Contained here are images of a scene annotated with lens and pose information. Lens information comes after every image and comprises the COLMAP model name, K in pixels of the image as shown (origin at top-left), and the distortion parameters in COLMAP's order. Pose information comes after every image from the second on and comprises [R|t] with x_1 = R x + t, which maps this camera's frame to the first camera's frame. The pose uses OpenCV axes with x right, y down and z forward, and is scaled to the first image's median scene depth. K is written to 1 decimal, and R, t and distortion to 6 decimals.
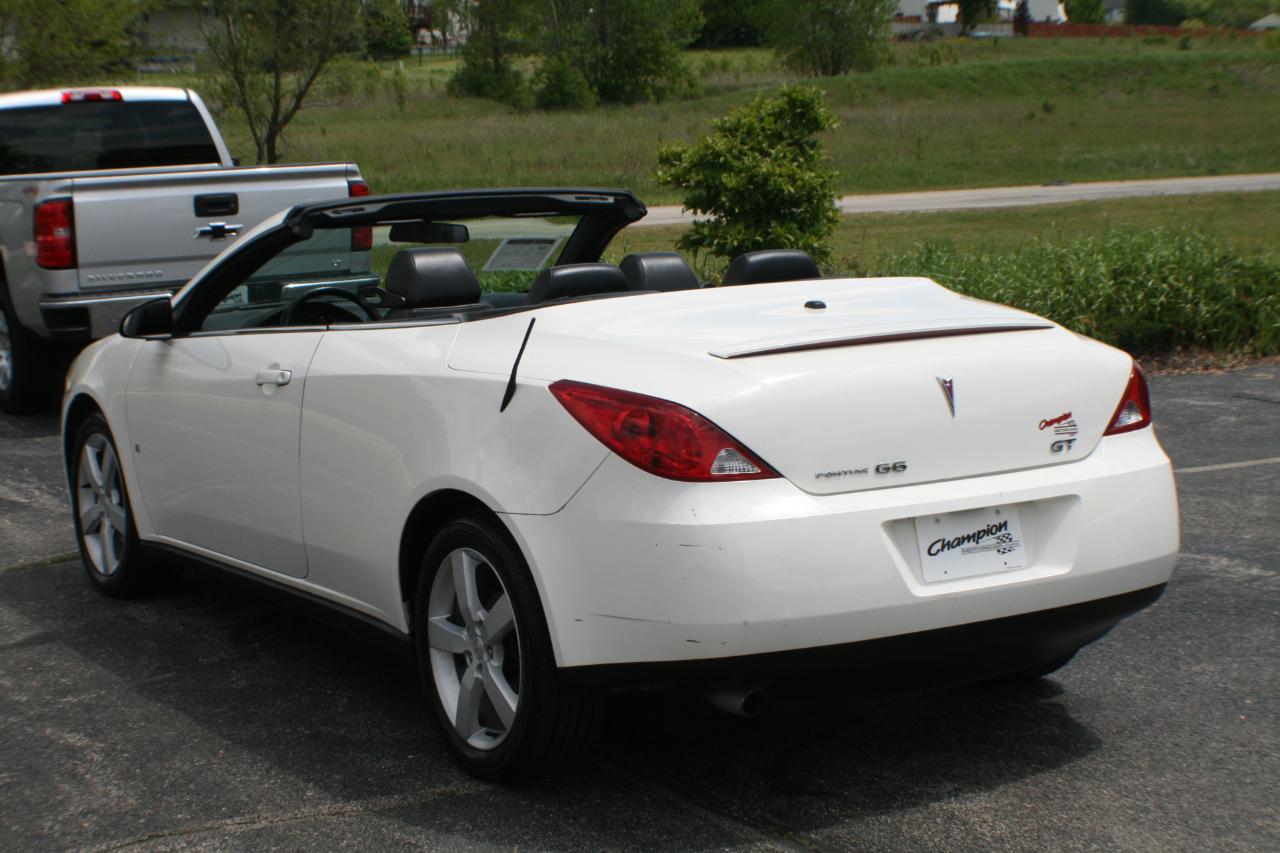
lens RADIAL K [[2342.6, 0, 647.3], [0, 2342.6, 507.2], [0, 0, 1]] dist [-0.137638, 0.050856]
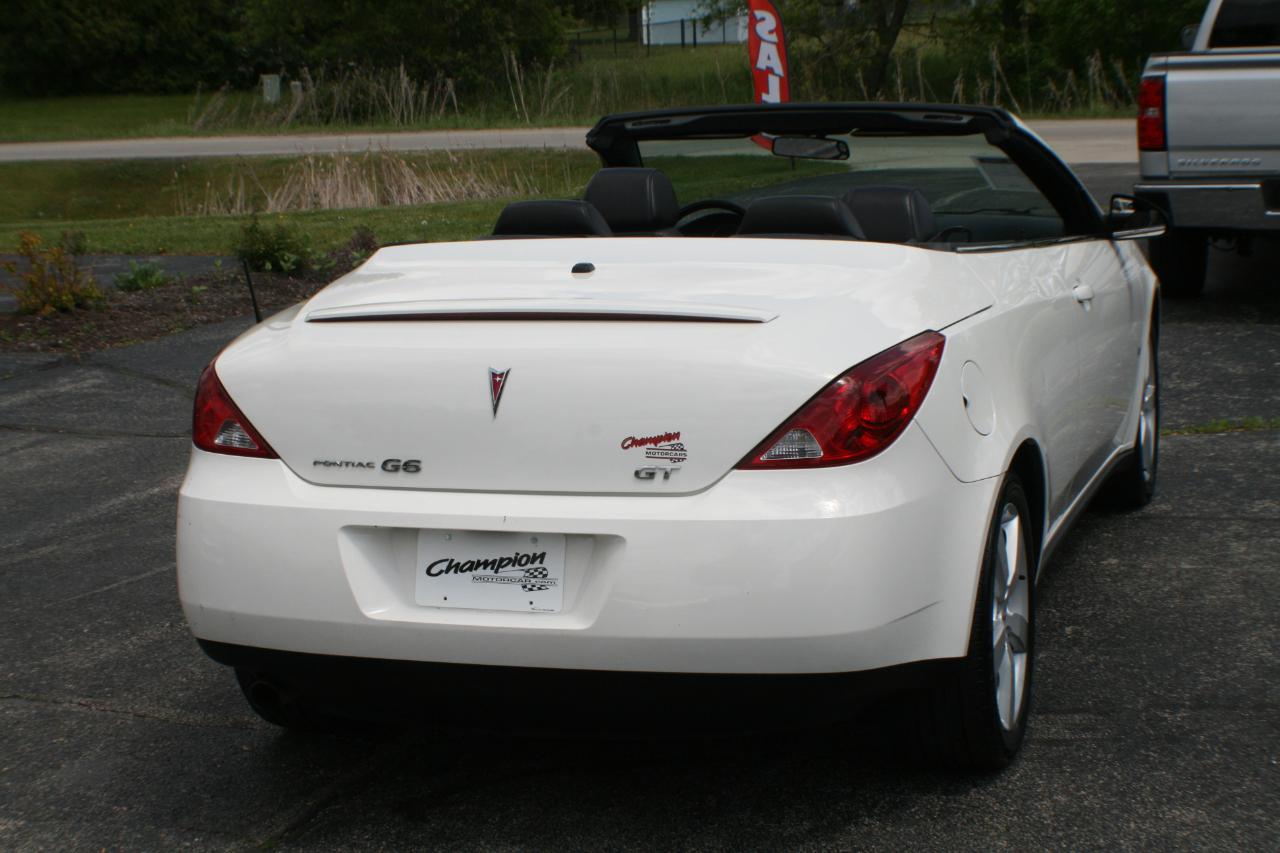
lens RADIAL K [[2342.6, 0, 647.3], [0, 2342.6, 507.2], [0, 0, 1]] dist [-0.137638, 0.050856]
pose [[0.654929, 0.160813, -0.738381, 0.769689], [-0.108609, 0.986982, 0.118622, -0.109532], [0.747845, 0.002506, 0.663869, 0.473890]]
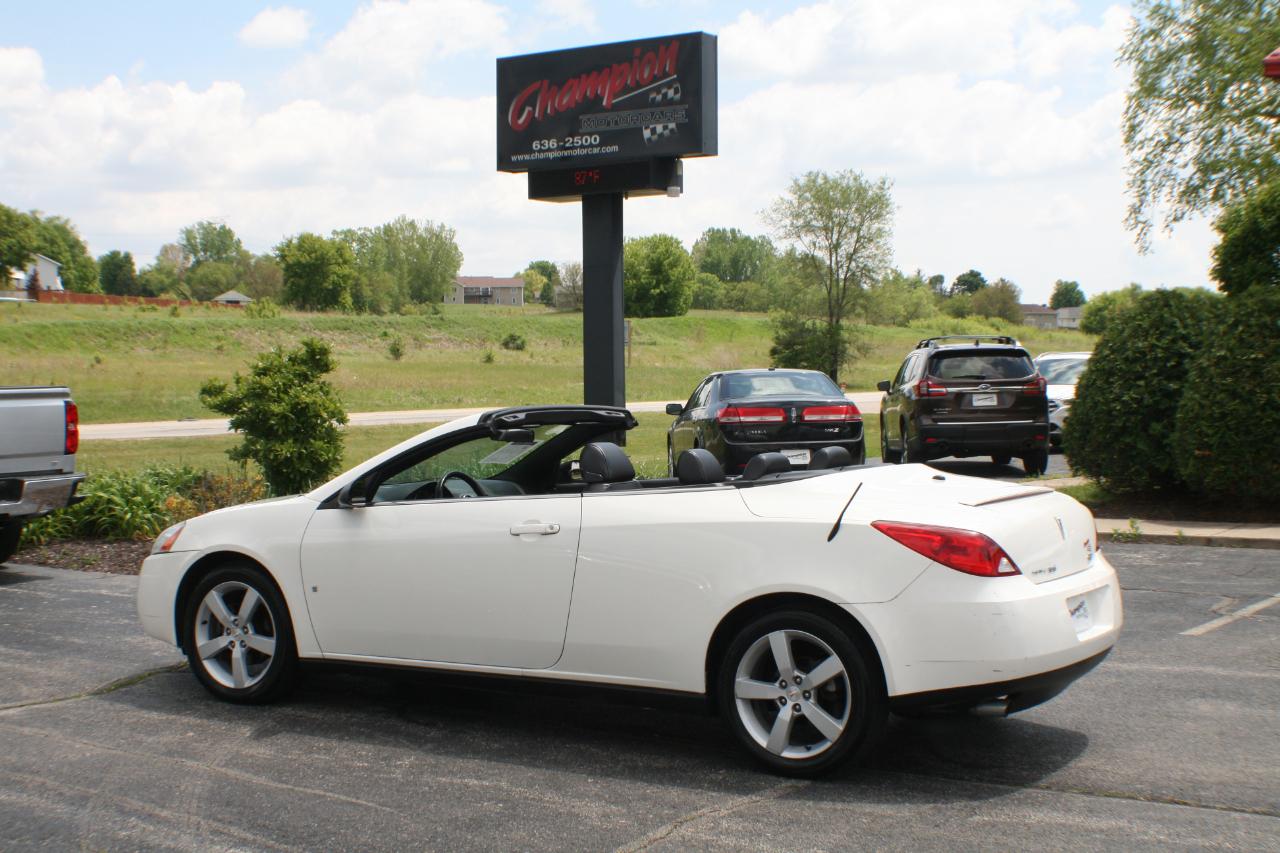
lens RADIAL K [[1884.1, 0, 640.1], [0, 1884.1, 487.9], [0, 0, 1]] dist [-0.156485, 0.047976]
pose [[0.882696, 0.003502, 0.469931, -0.779829], [0.045321, 0.994677, -0.092540, 0.036047], [-0.467754, 0.102982, 0.877839, -0.073398]]
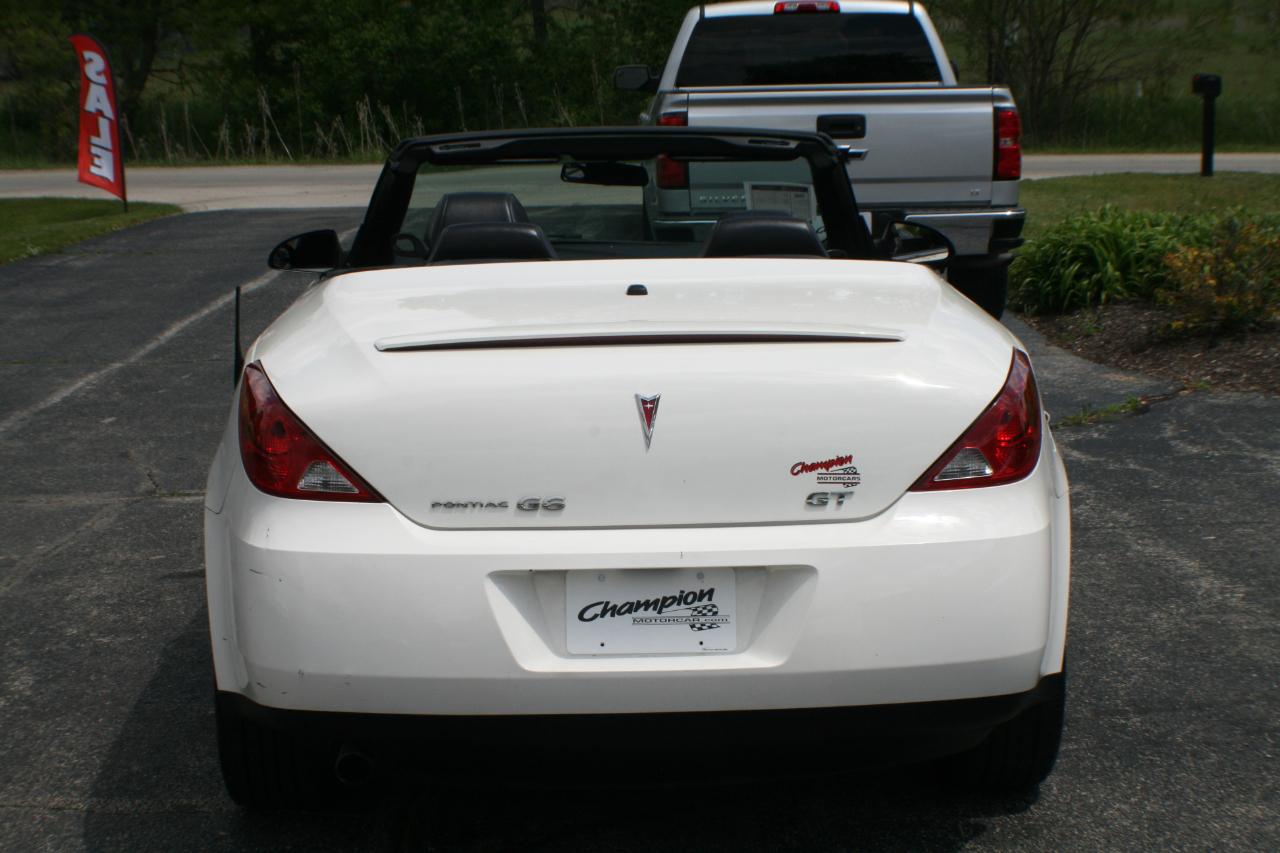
lens RADIAL K [[2342.6, 0, 647.3], [0, 2342.6, 507.2], [0, 0, 1]] dist [-0.137638, 0.050856]
pose [[0.872333, 0.112519, -0.475787, 0.491981], [-0.093972, 0.993600, 0.062684, -0.066215], [0.479795, -0.009970, 0.877324, 0.306888]]
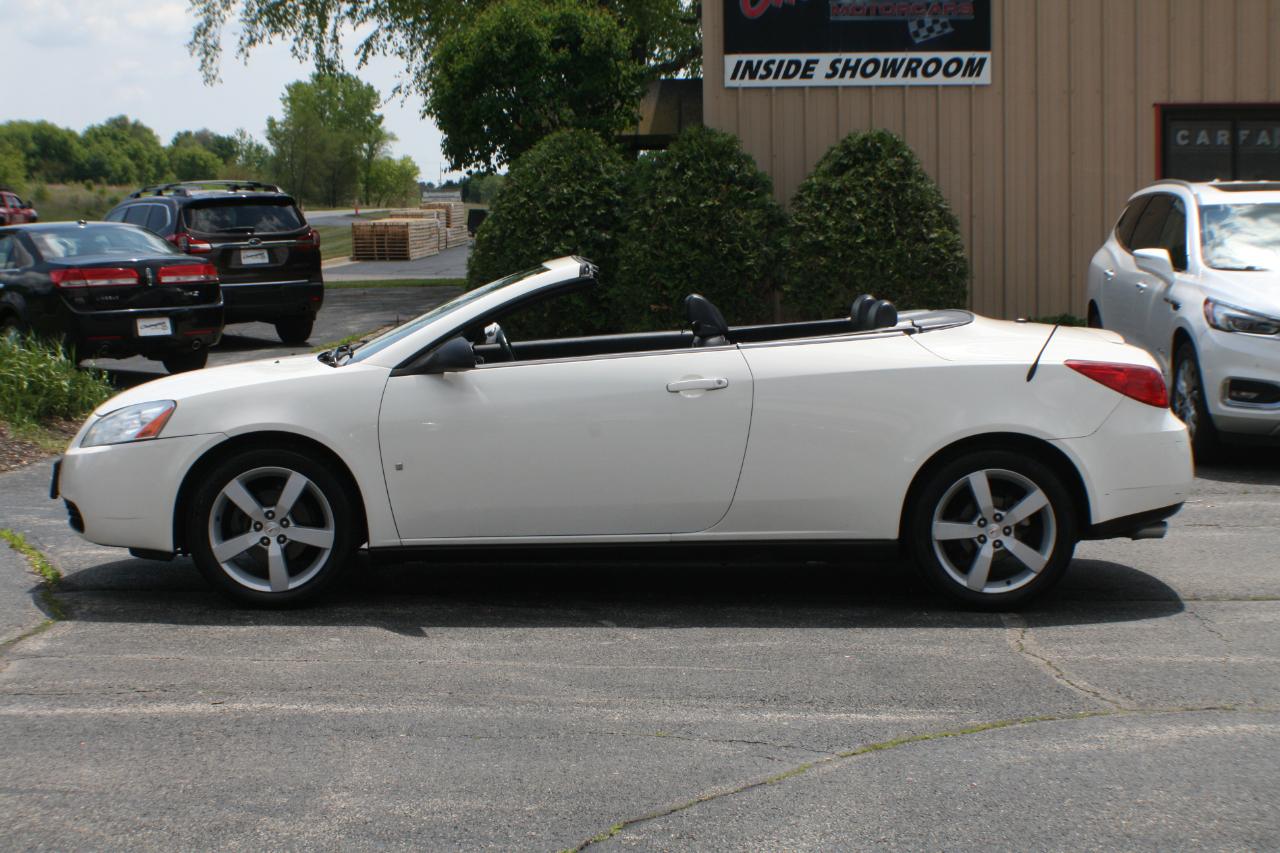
lens RADIAL K [[2342.6, 0, 647.3], [0, 2342.6, 507.2], [0, 0, 1]] dist [-0.137638, 0.050856]
pose [[0.505554, -0.072472, 0.859746, -1.636749], [0.121436, 0.992524, 0.012257, -0.005350], [-0.854206, 0.098207, 0.510575, 0.389234]]
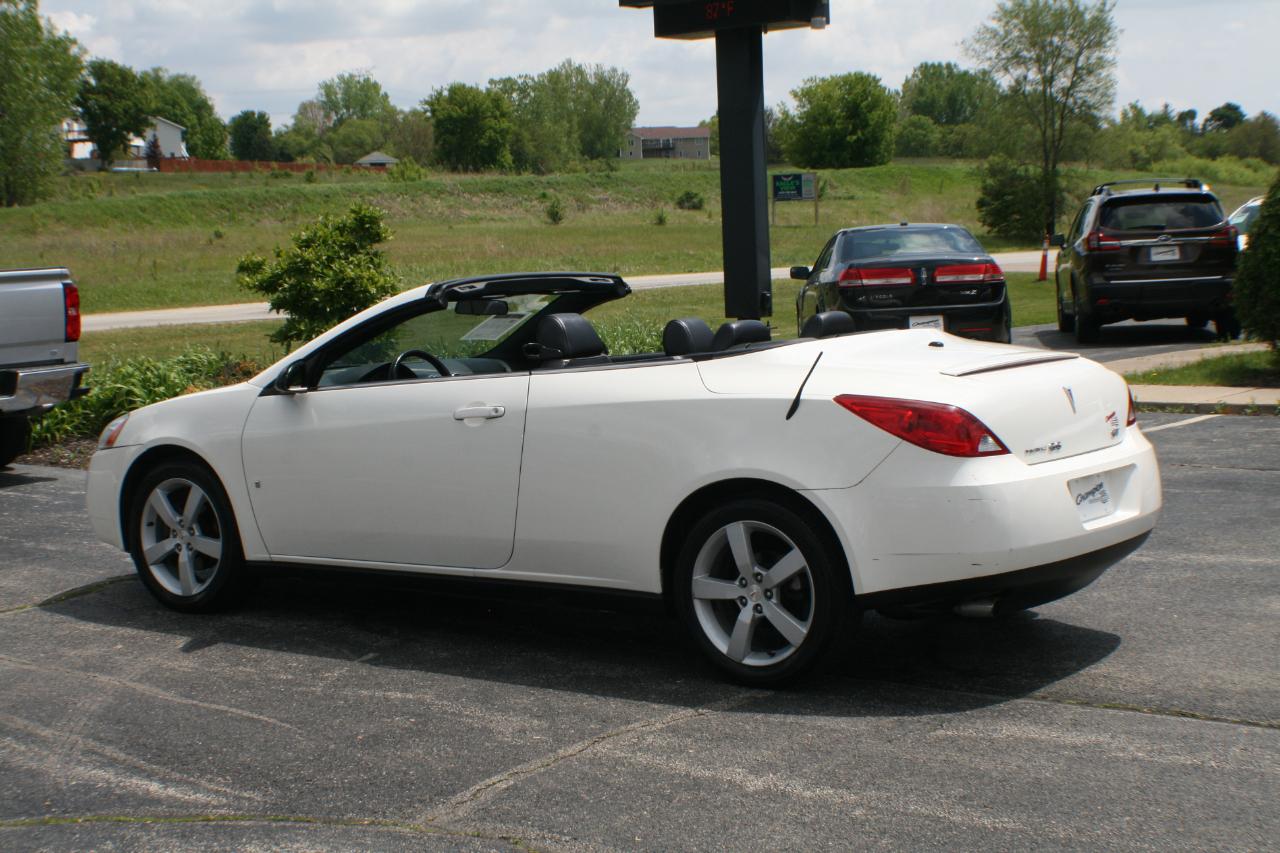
lens RADIAL K [[2142.7, 0, 641.4], [0, 2142.7, 480.3], [0, 0, 1]] dist [-0.149489, 0.076680]
pose [[0.924069, -0.037581, 0.380374, -0.633318], [0.058862, 0.997275, -0.044468, 0.047688], [-0.377667, 0.063481, 0.923763, -0.153735]]
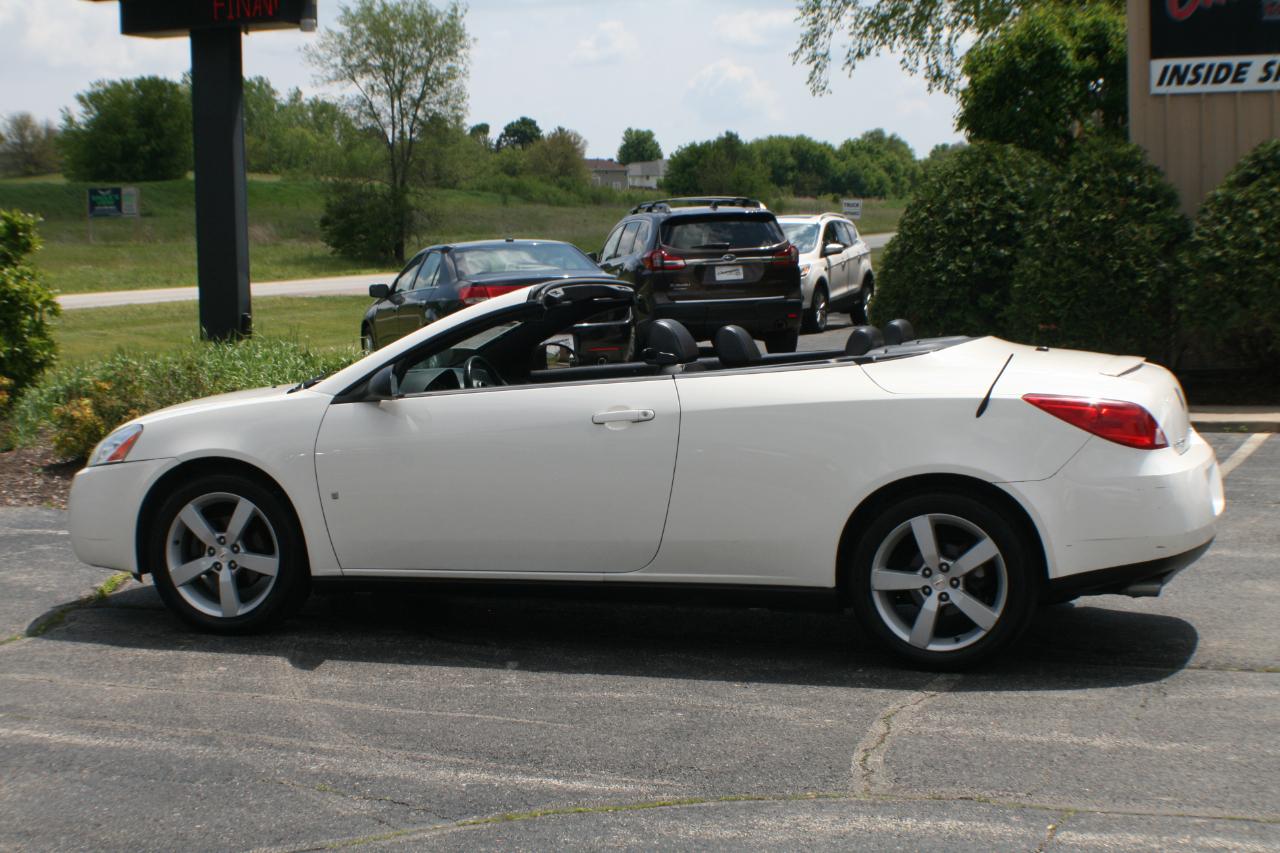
lens RADIAL K [[2342.6, 0, 647.3], [0, 2342.6, 507.2], [0, 0, 1]] dist [-0.137638, 0.050856]
pose [[0.752951, -0.051515, 0.656058, -1.206258], [0.091999, 0.995381, -0.027427, 0.037907], [-0.651615, 0.081008, 0.754212, 0.011872]]
